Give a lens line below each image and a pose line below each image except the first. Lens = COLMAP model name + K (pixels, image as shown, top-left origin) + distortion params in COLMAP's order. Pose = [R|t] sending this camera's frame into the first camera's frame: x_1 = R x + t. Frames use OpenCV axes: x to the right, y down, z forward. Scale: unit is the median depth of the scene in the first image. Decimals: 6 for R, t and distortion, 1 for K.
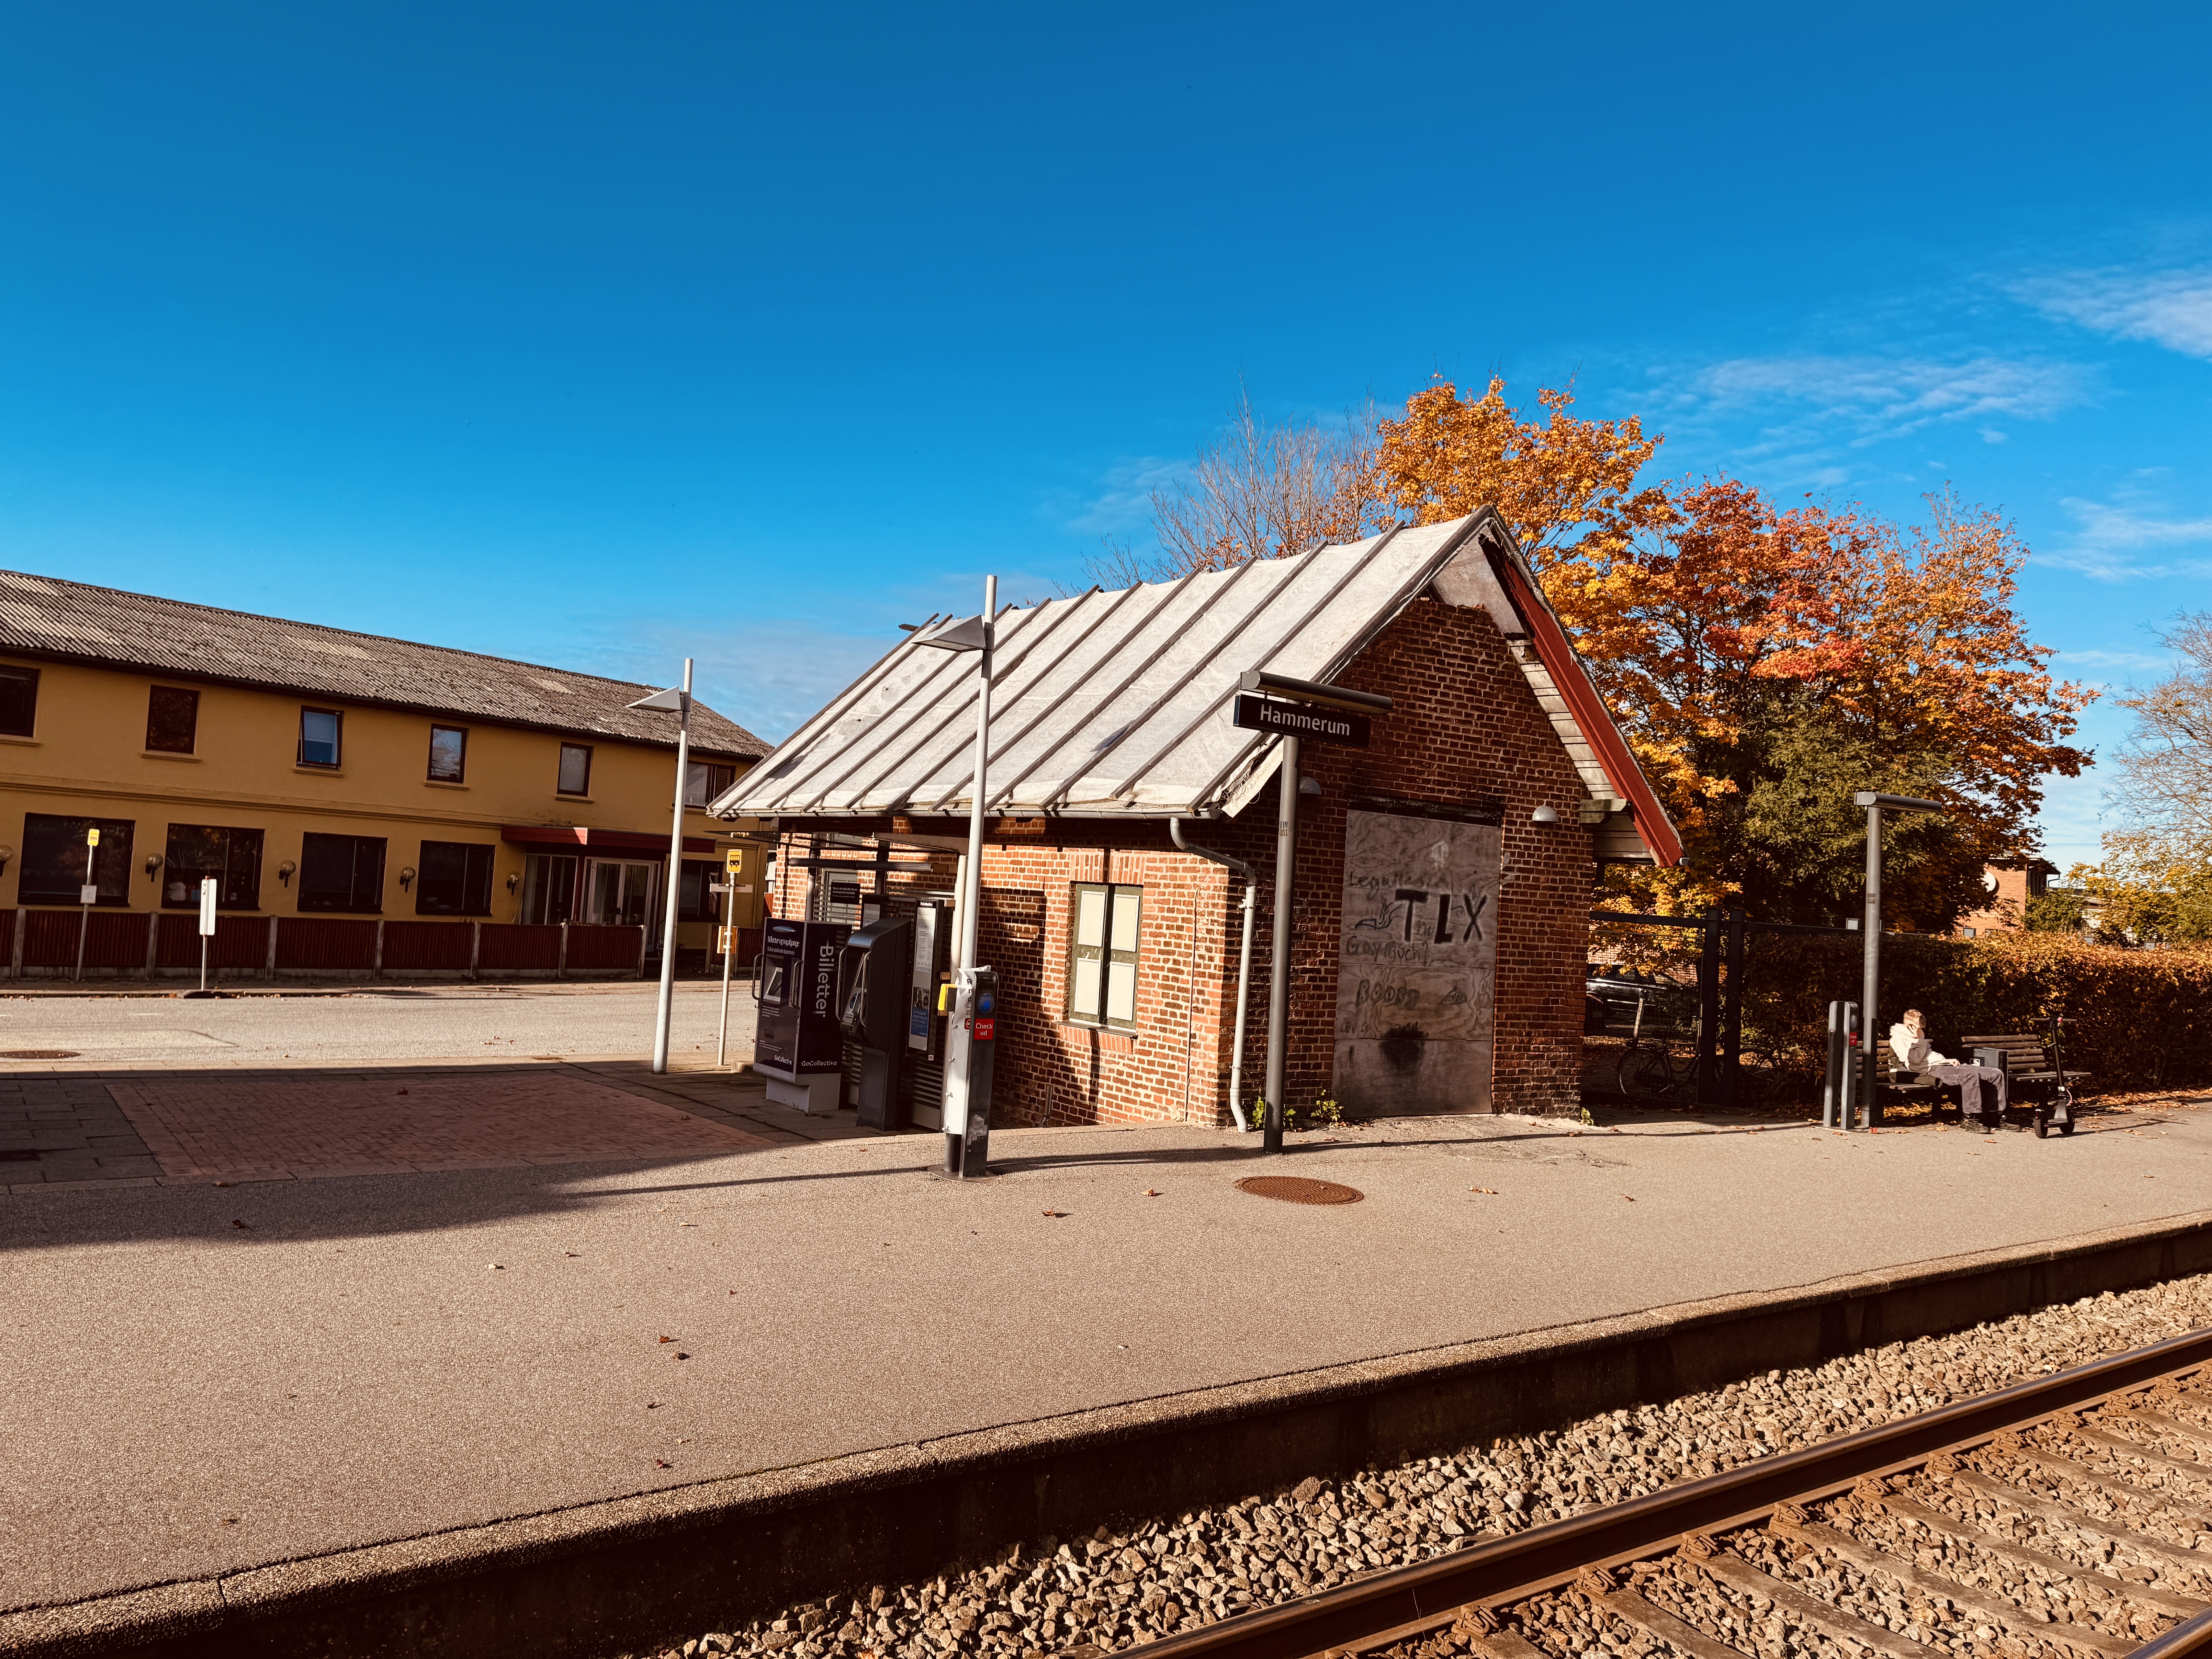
lens RADIAL K [[1569.3, 0, 1106.0], [0, 1569.3, 829.5], [0, 0, 1]] dist [0.008404, 0.000320]
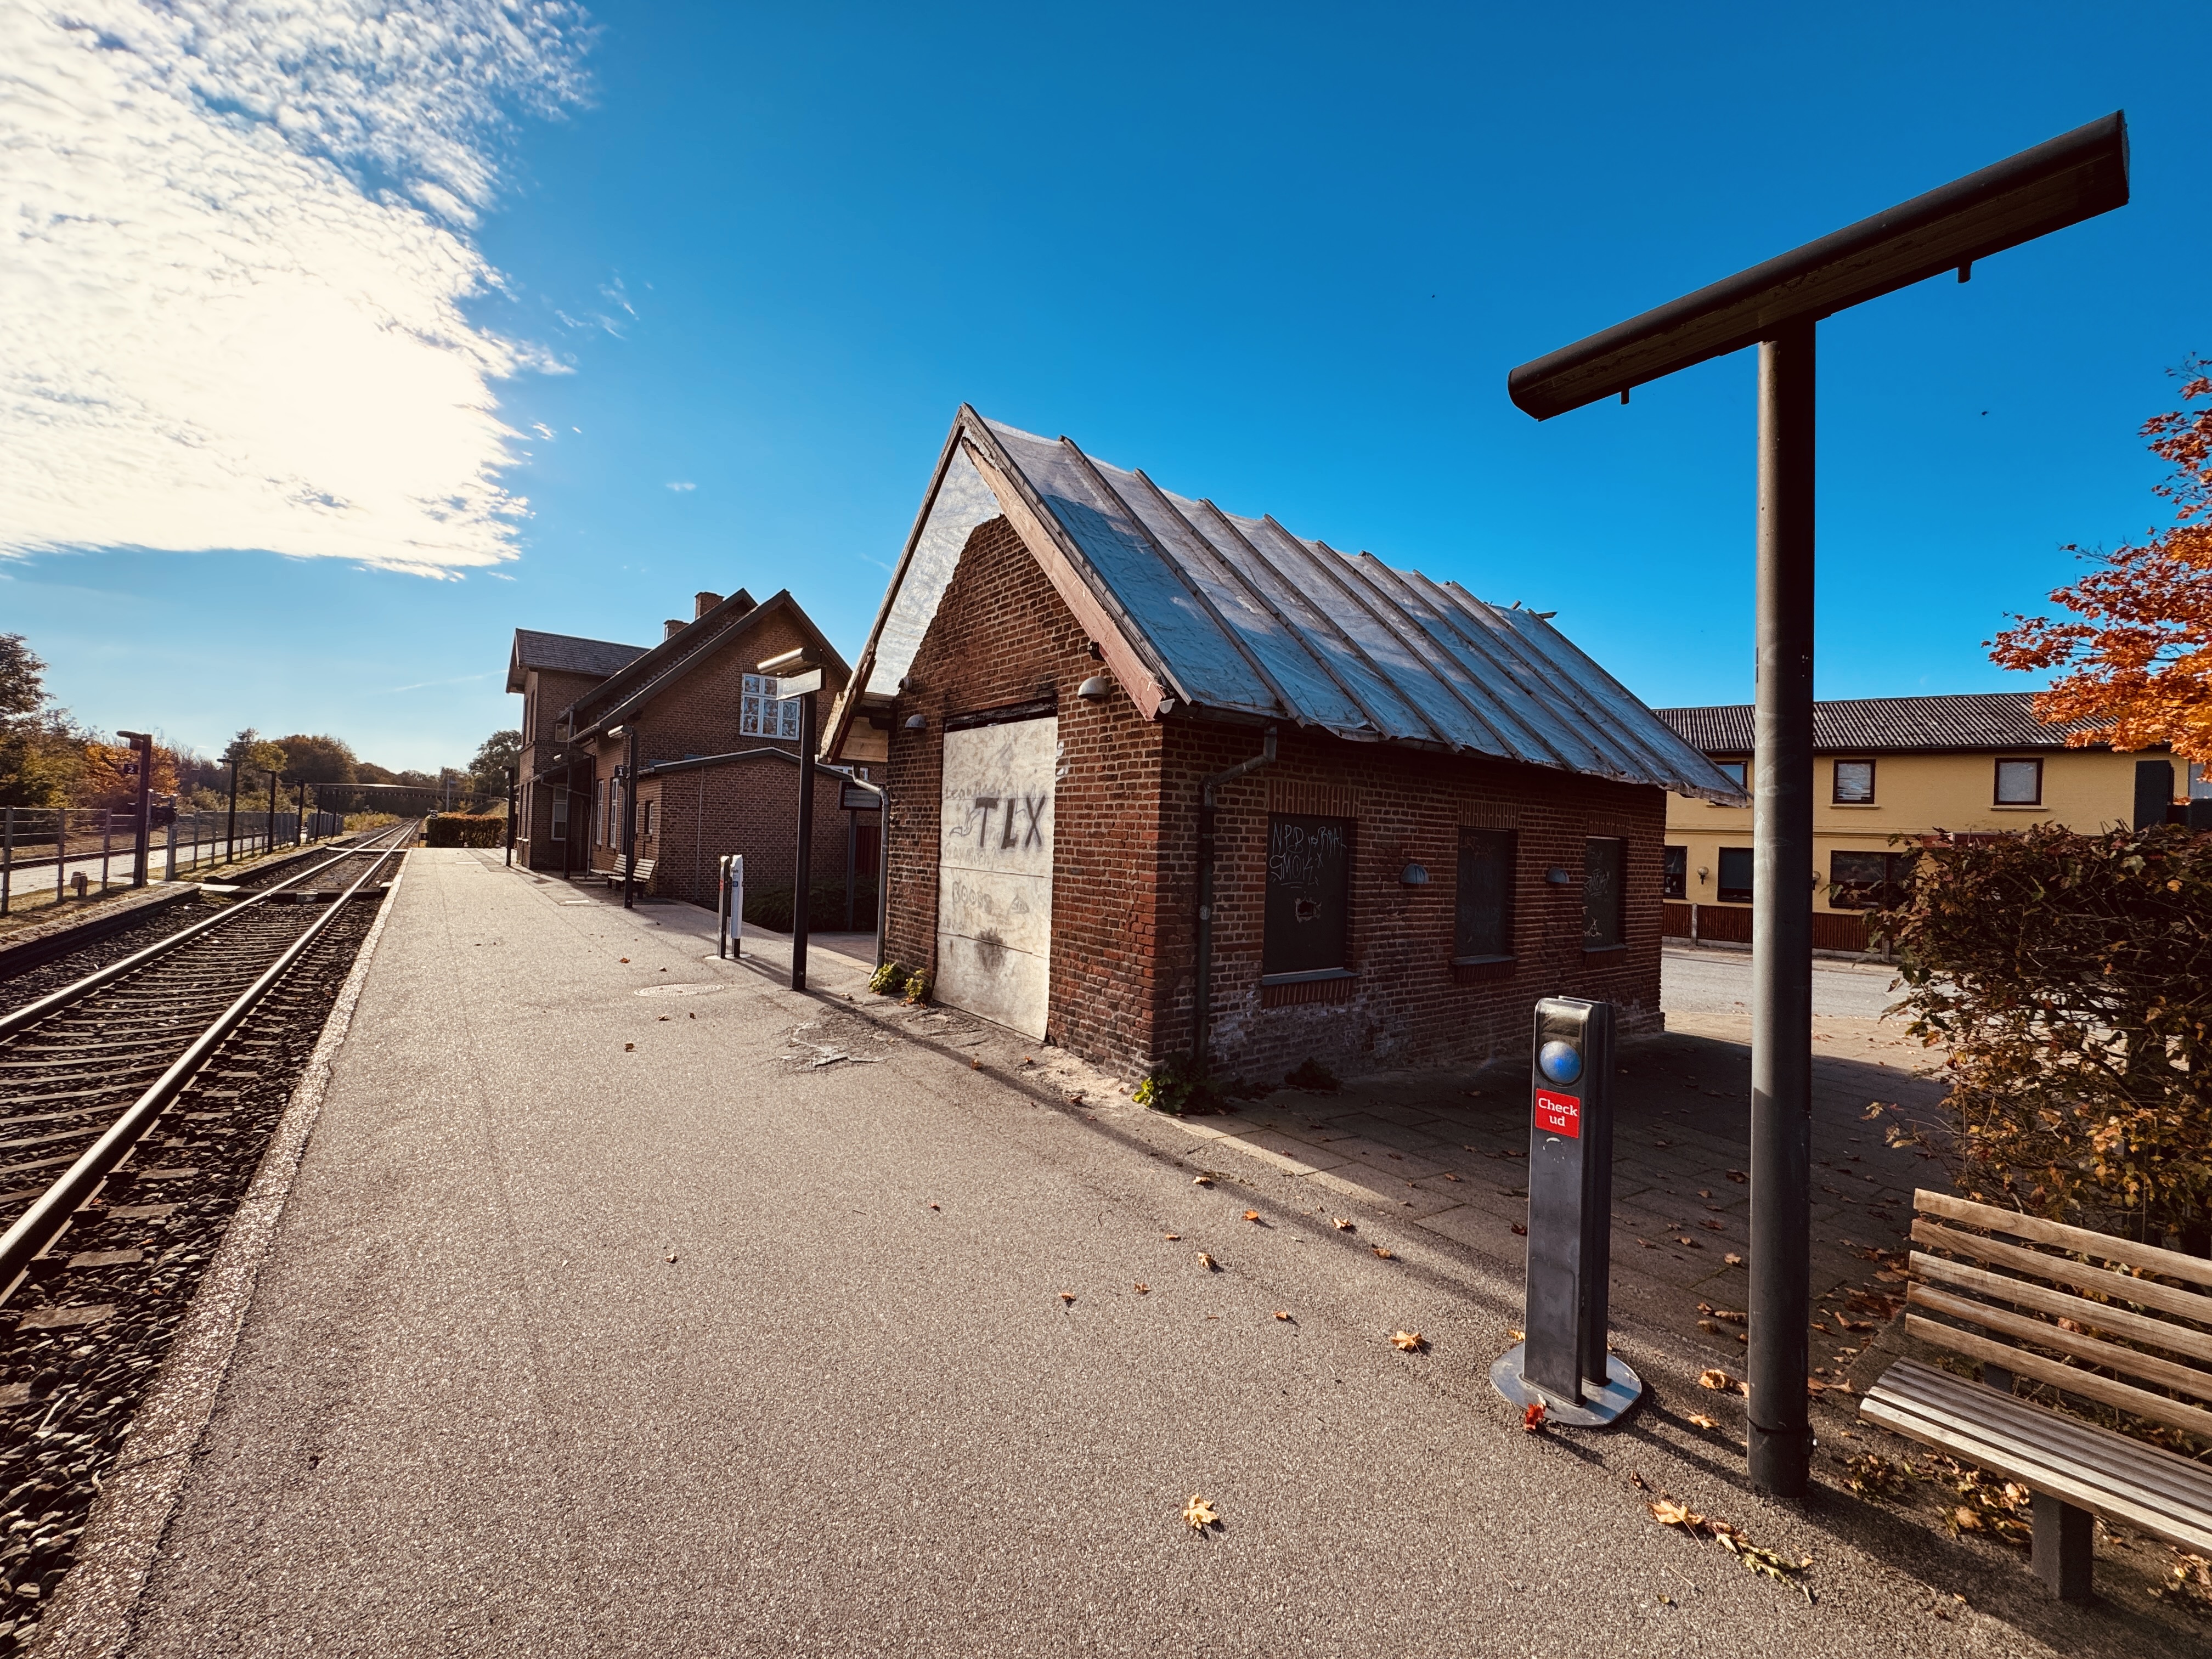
lens RADIAL K [[892.7, 0, 1106.0], [0, 892.7, 829.5], [0, 0, 1]] dist [-0.005794, 0.000068]
pose [[0.028319, -0.071278, -0.997054, 0.775340], [0.008684, 0.997434, -0.071059, 0.101317], [0.999561, -0.006646, 0.028865, 1.054730]]
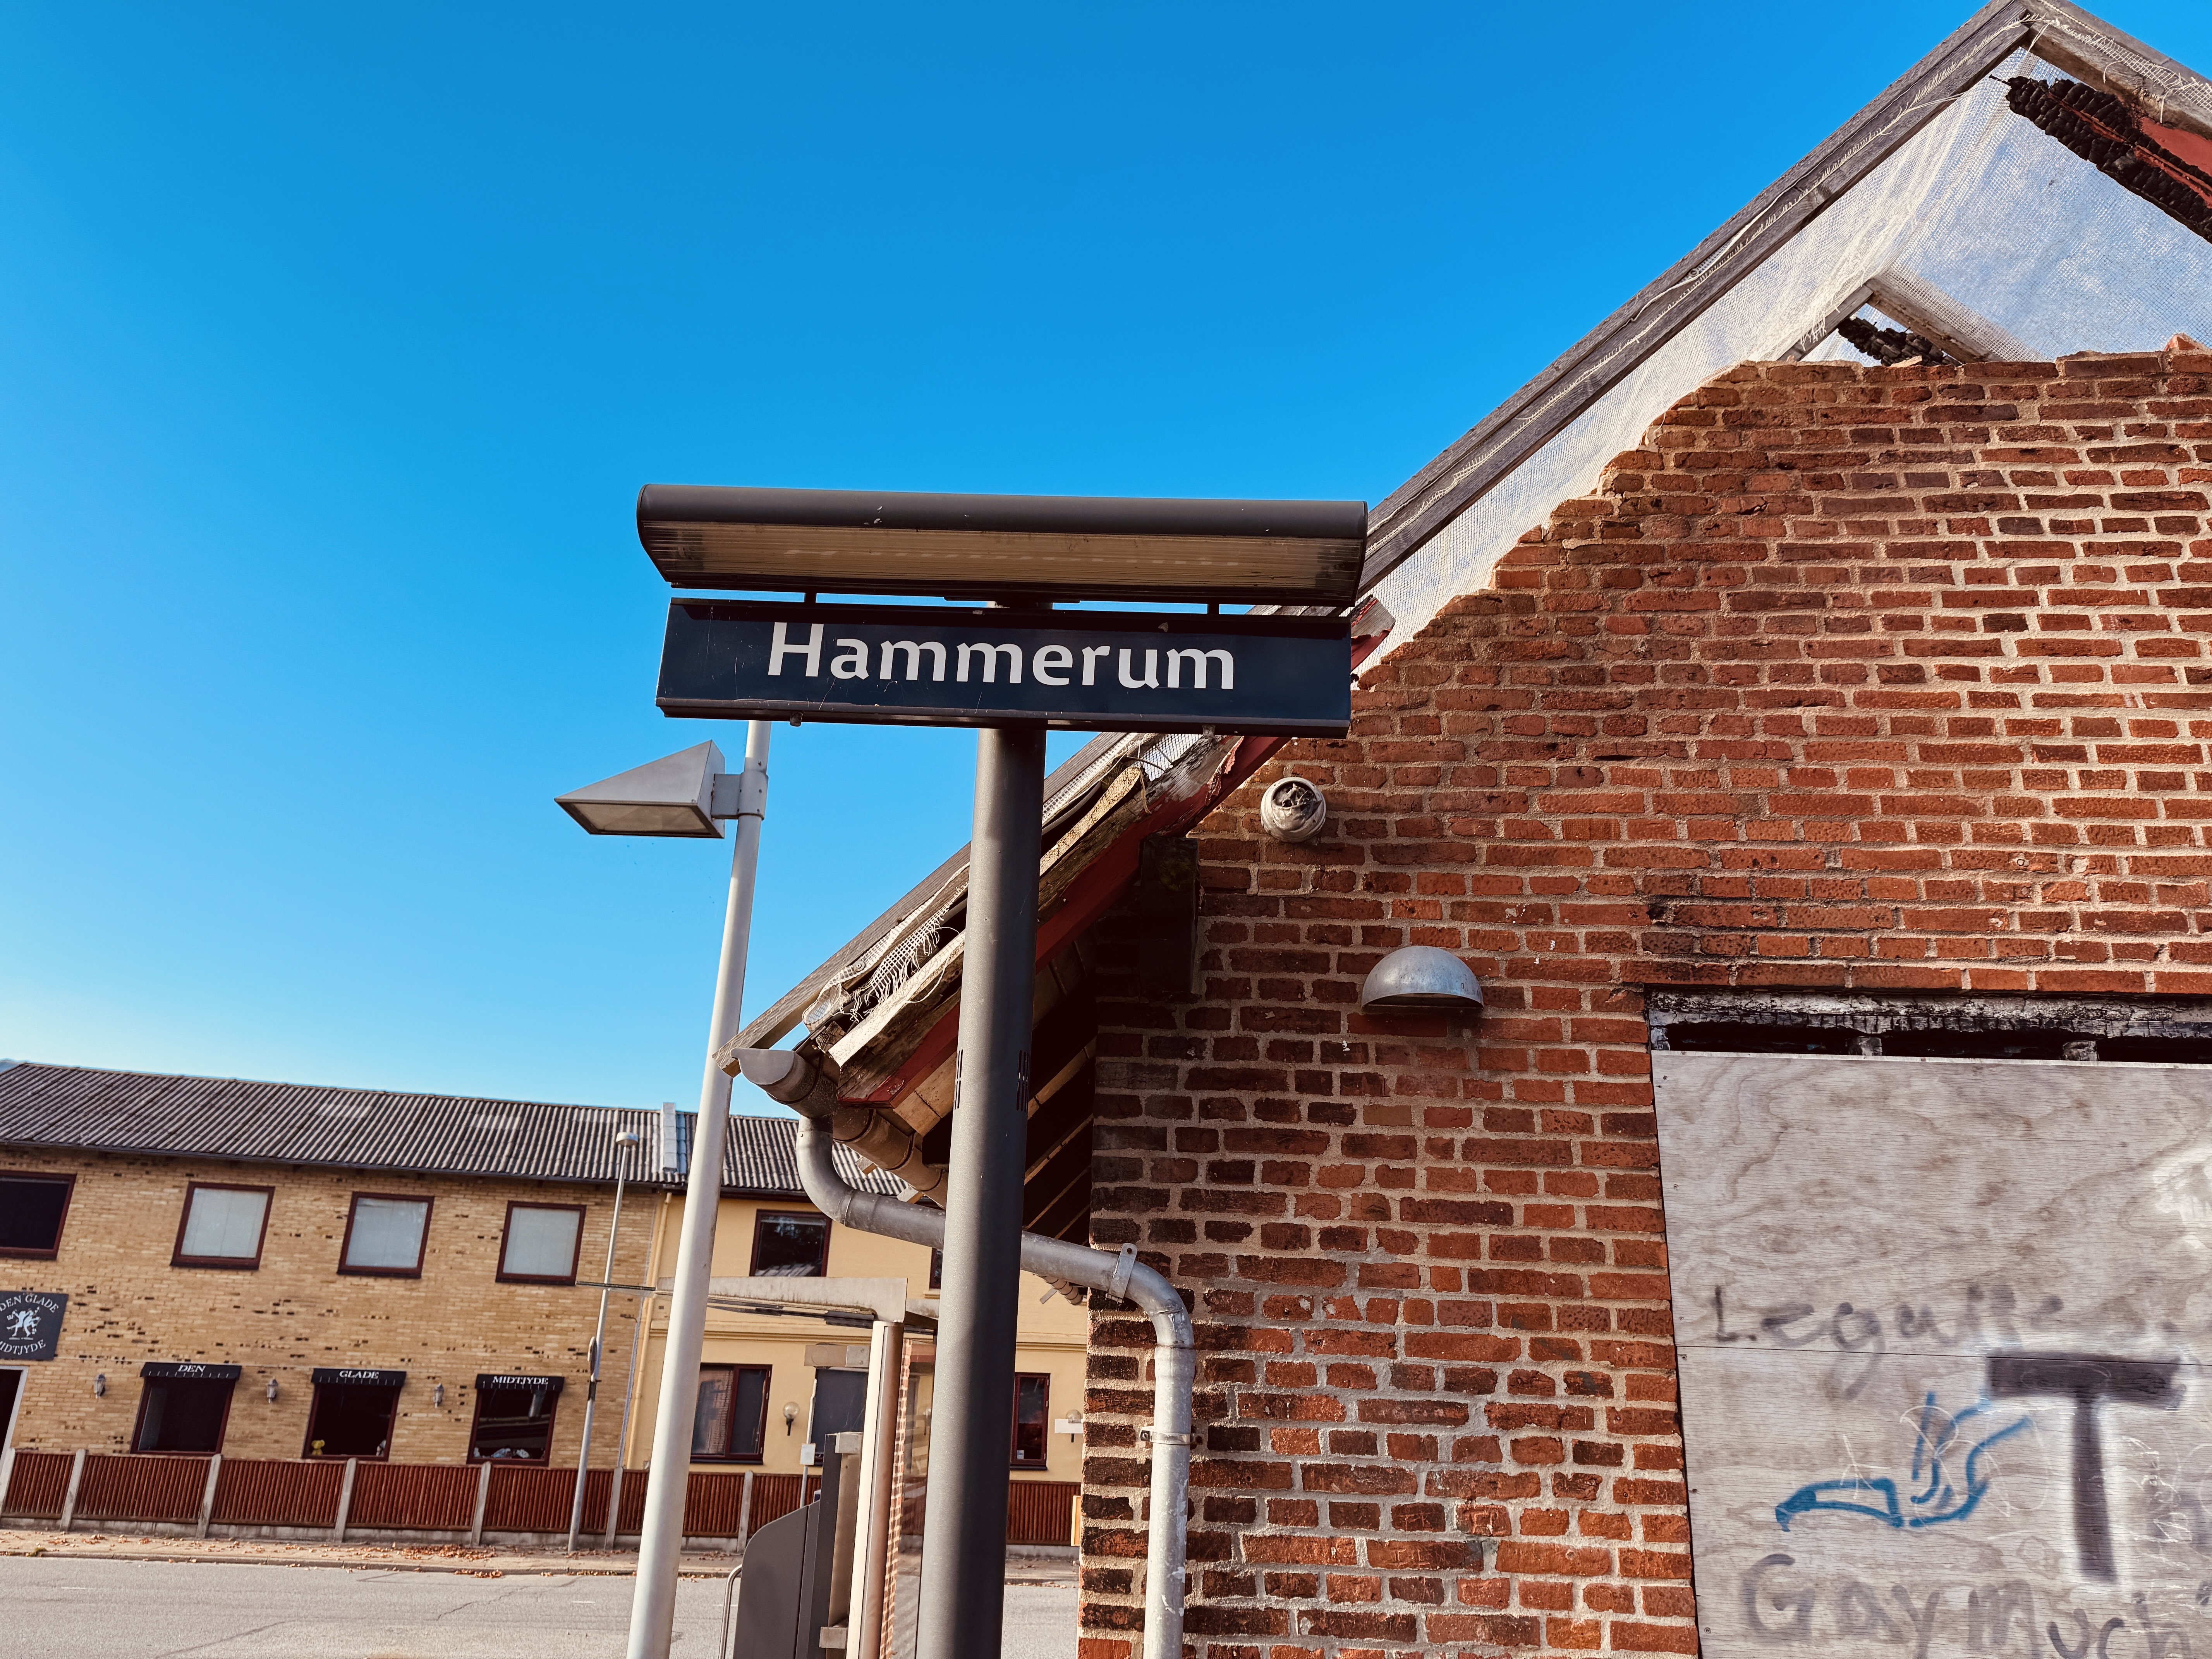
lens RADIAL K [[1569.3, 0, 1106.0], [0, 1569.3, 829.5], [0, 0, 1]] dist [0.008404, 0.000320]
pose [[0.781779, -0.244185, -0.573755, 0.236290], [0.041749, 0.938568, -0.342561, 0.039546], [0.622156, 0.243854, 0.743947, 0.695601]]
